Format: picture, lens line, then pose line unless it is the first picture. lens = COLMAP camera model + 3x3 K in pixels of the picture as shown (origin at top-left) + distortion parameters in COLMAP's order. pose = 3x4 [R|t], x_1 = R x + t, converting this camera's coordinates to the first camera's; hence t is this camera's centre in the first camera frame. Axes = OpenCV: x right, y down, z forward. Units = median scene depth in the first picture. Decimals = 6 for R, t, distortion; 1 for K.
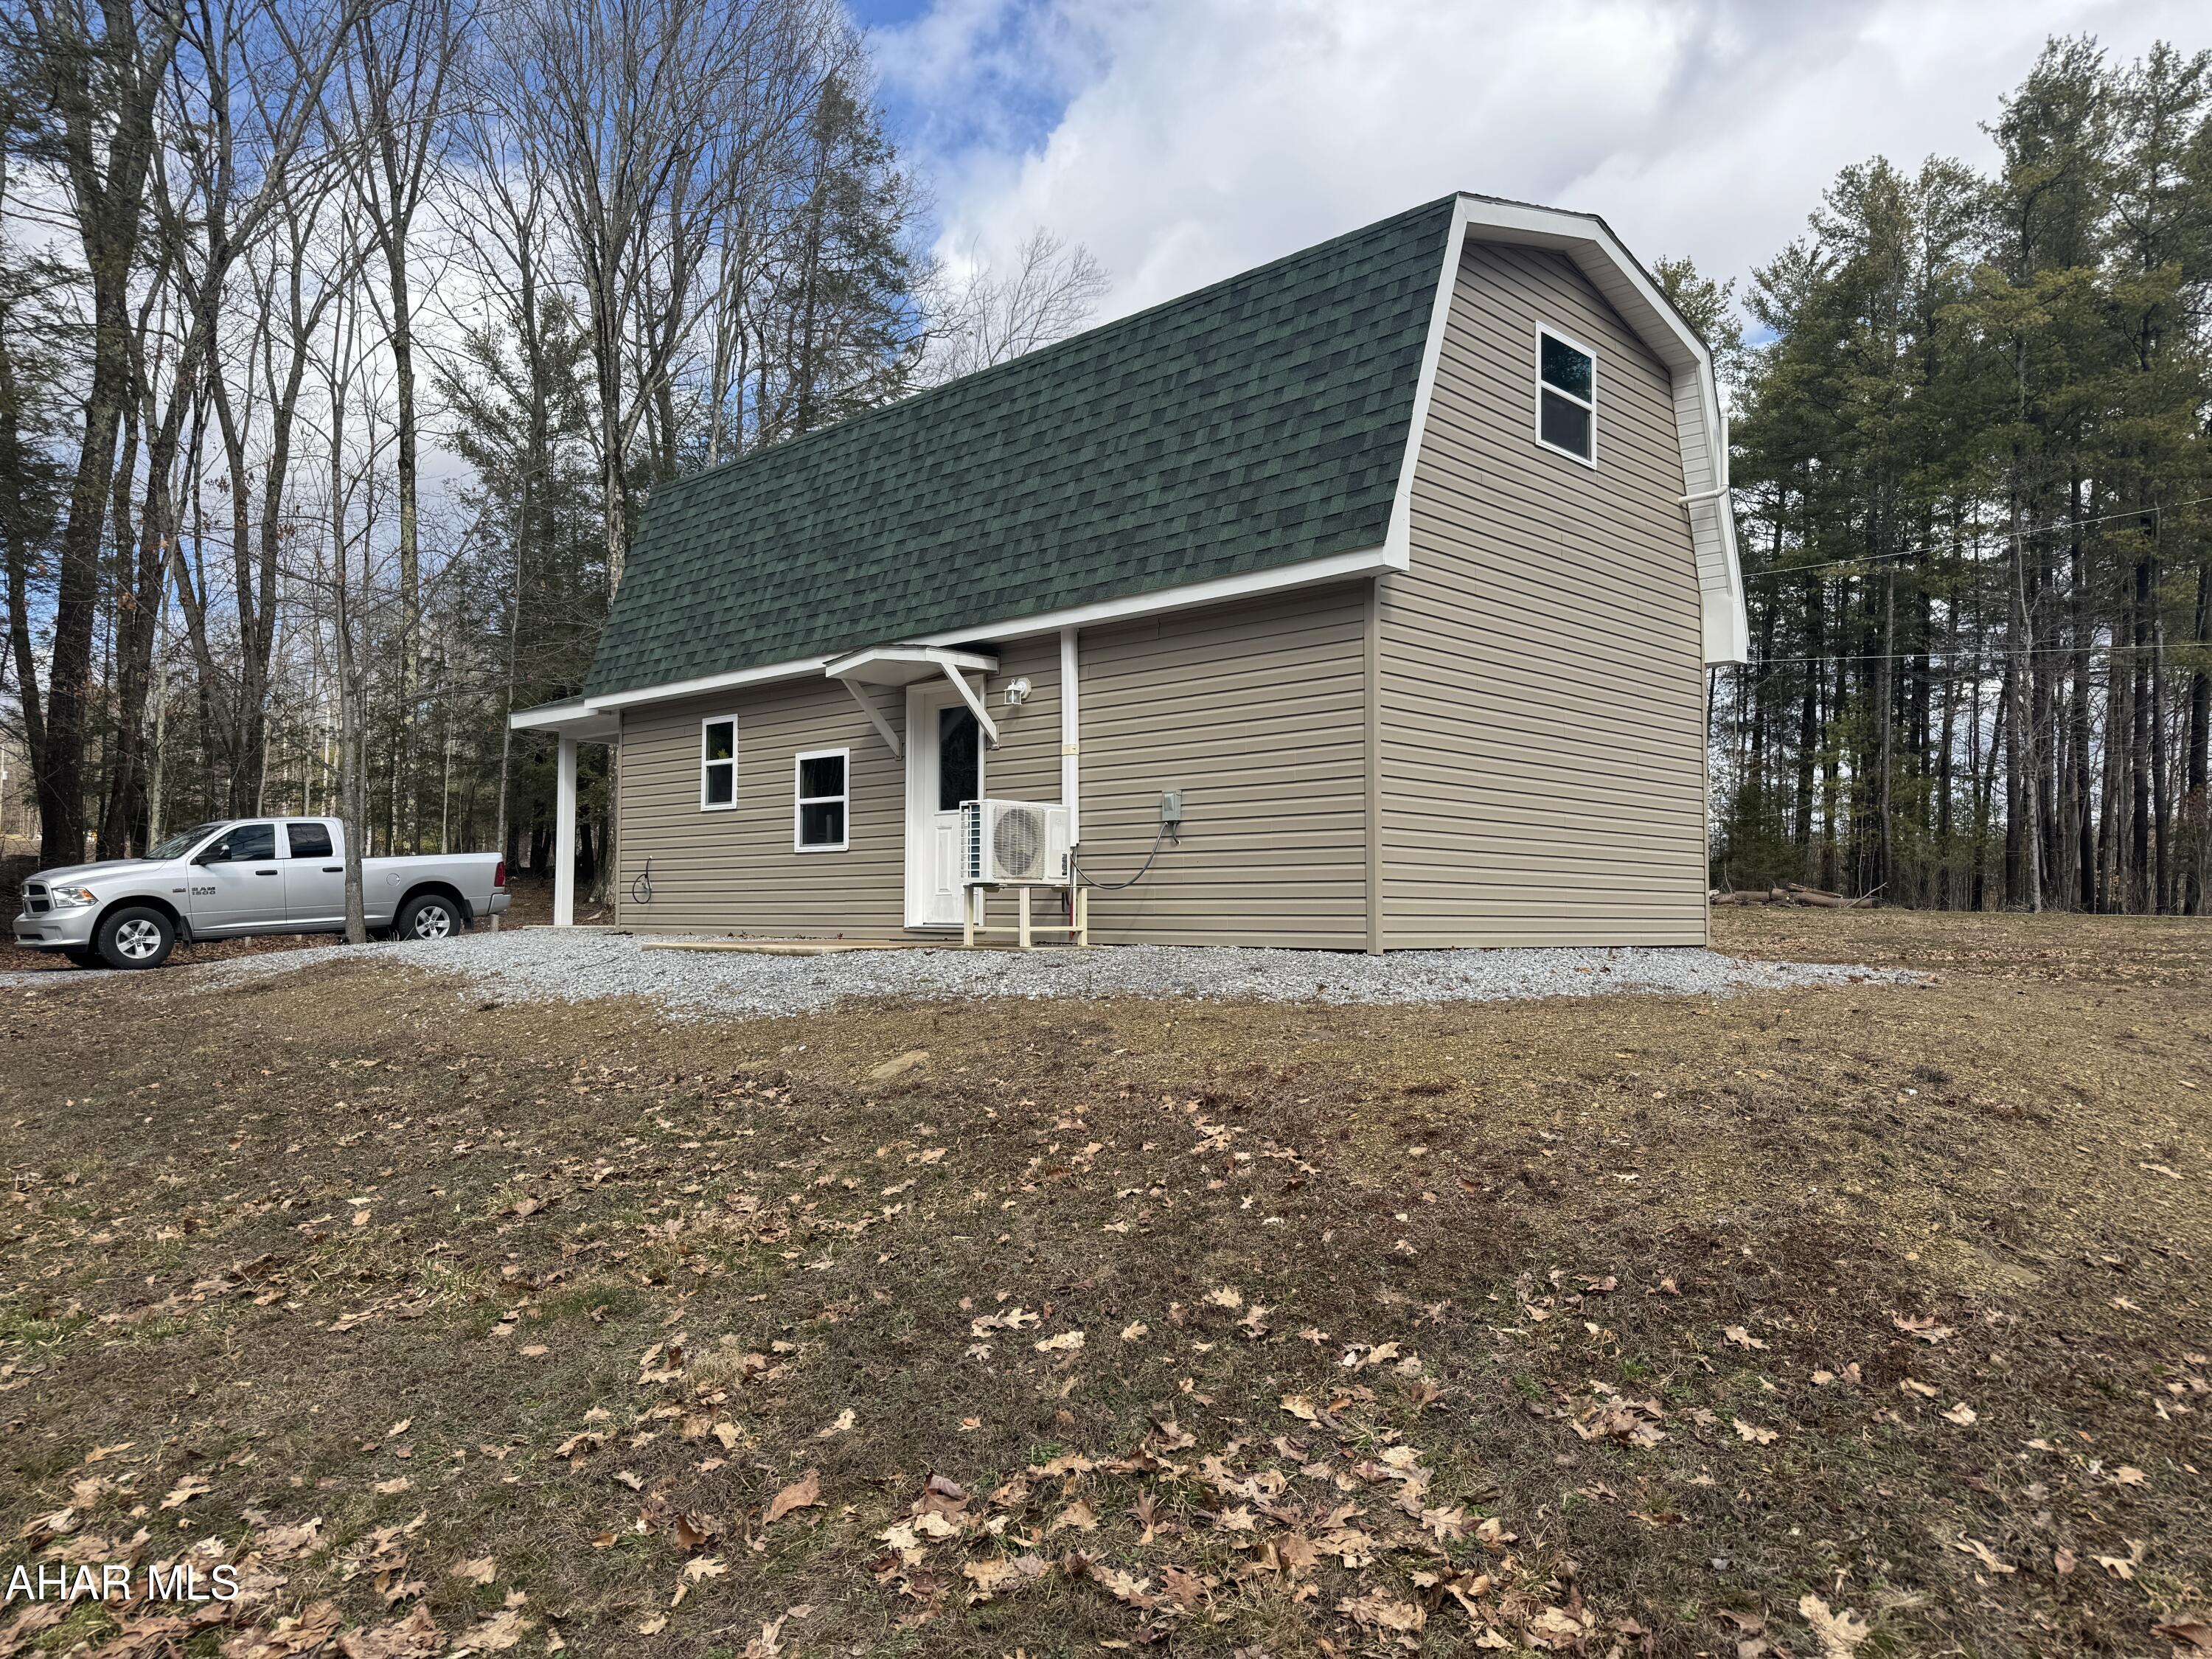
lens RADIAL K [[1544.9, 0, 1106.6], [0, 1544.9, 832.5], [0, 0, 1]] dist [0.017967, -0.034271]
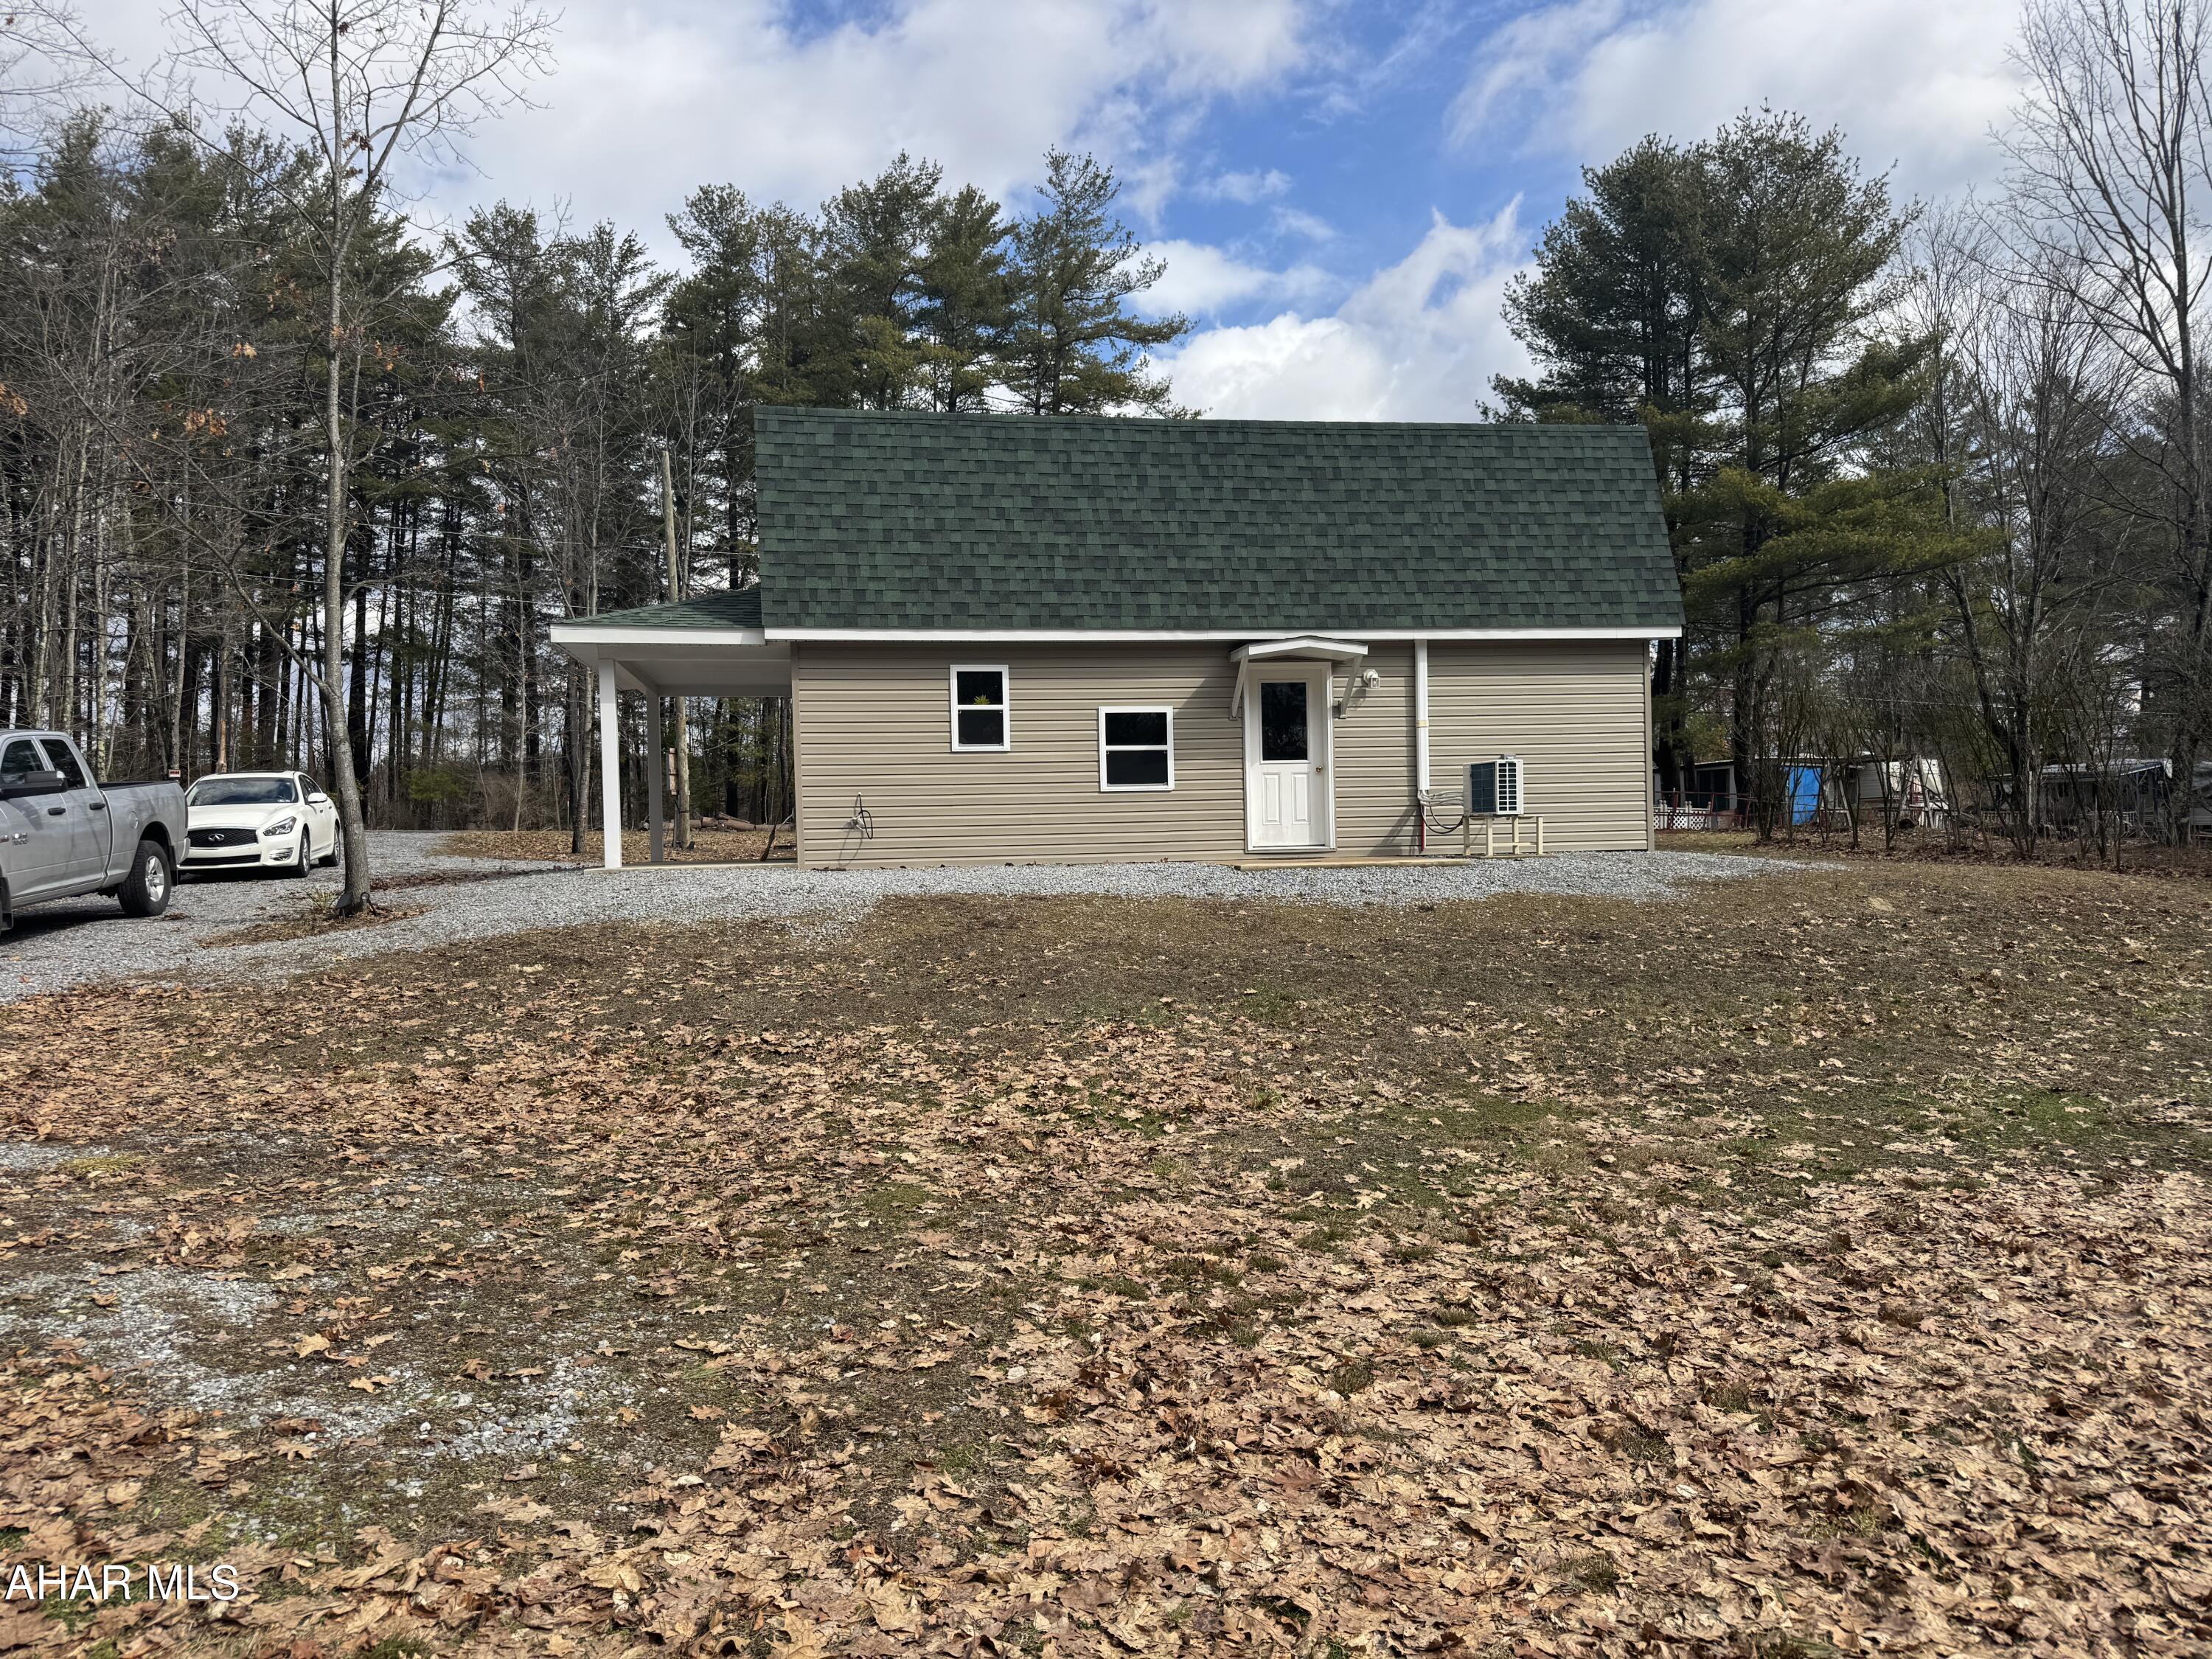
lens RADIAL K [[1544.9, 0, 1107.2], [0, 1544.9, 828.9], [0, 0, 1]] dist [0.017967, -0.034271]
pose [[0.613643, -0.012118, 0.789491, -1.121056], [-0.018327, 0.999394, 0.029585, 0.006555], [-0.789371, -0.032624, 0.613049, 0.278504]]
